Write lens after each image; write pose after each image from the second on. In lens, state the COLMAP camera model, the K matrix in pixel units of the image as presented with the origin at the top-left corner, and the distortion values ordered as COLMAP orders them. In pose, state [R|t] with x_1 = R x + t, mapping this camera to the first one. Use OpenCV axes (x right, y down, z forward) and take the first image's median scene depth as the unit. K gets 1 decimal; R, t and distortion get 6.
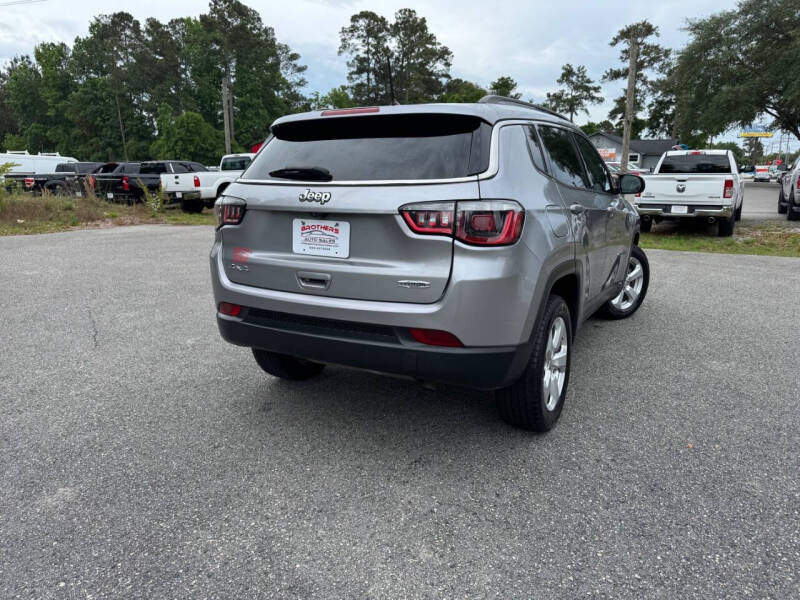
lens RADIAL K [[564.5, 0, 413.1], [0, 564.5, 301.8], [0, 0, 1]] dist [0.027677, 0.005107]
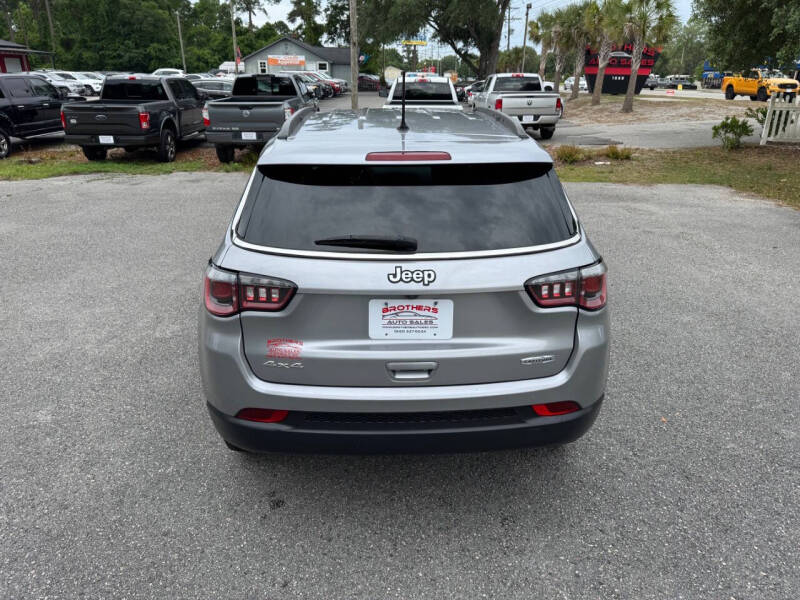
lens RADIAL K [[573.1, 0, 403.2], [0, 573.1, 296.9], [0, 0, 1]] dist [0.014169, -0.004481]
pose [[0.869112, -0.175494, 0.462436, -0.512942], [0.106828, 0.979474, 0.170935, -0.267671], [-0.482942, -0.099161, 0.870020, 0.254967]]
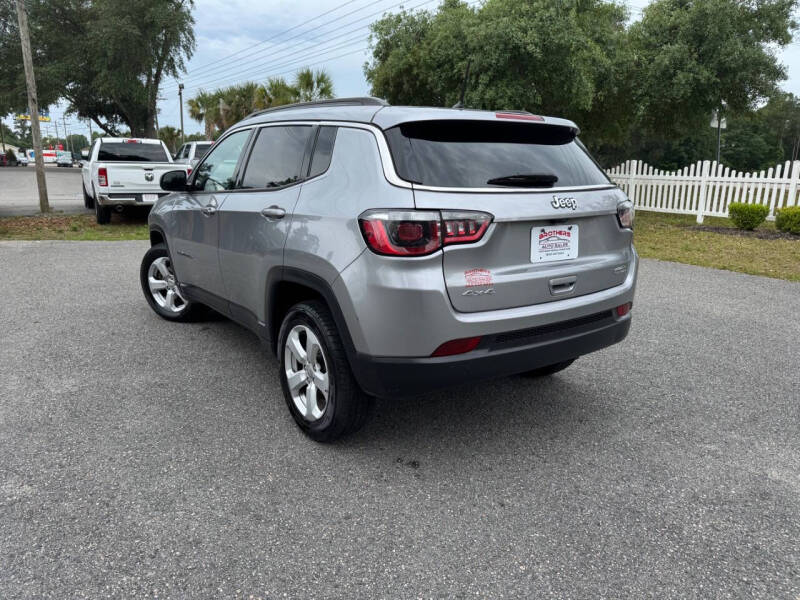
lens RADIAL K [[573.1, 0, 403.2], [0, 573.1, 296.9], [0, 0, 1]] dist [0.014169, -0.004481]
pose [[0.453639, -0.197292, 0.869073, -1.109862], [0.183149, 0.975011, 0.125741, -0.183375], [-0.872163, 0.102129, 0.478436, 0.694746]]
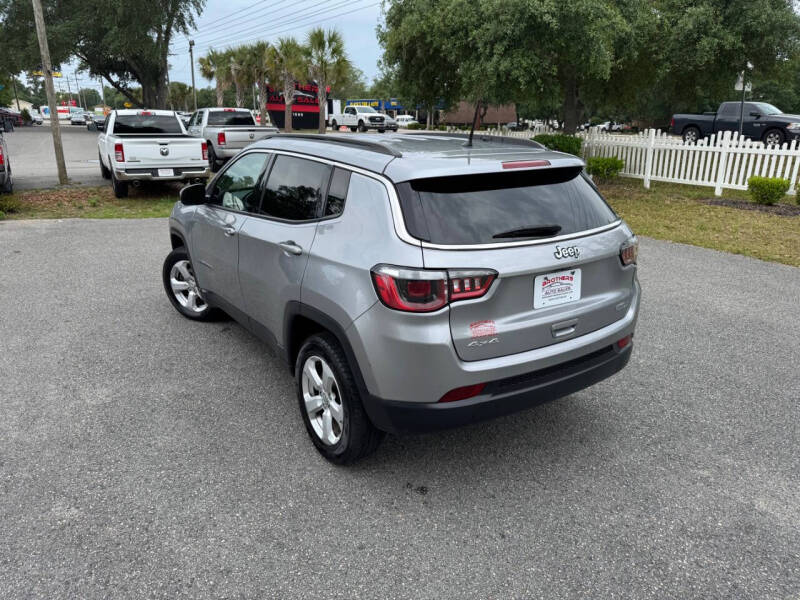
lens RADIAL K [[573.6, 0, 397.3], [0, 573.6, 293.6], [0, 0, 1]] dist [0.014815, -0.005270]
pose [[0.482423, -0.257627, 0.837196, -1.124446], [0.186143, 0.964092, 0.189414, -0.336448], [-0.855932, 0.064461, 0.513055, 0.648427]]
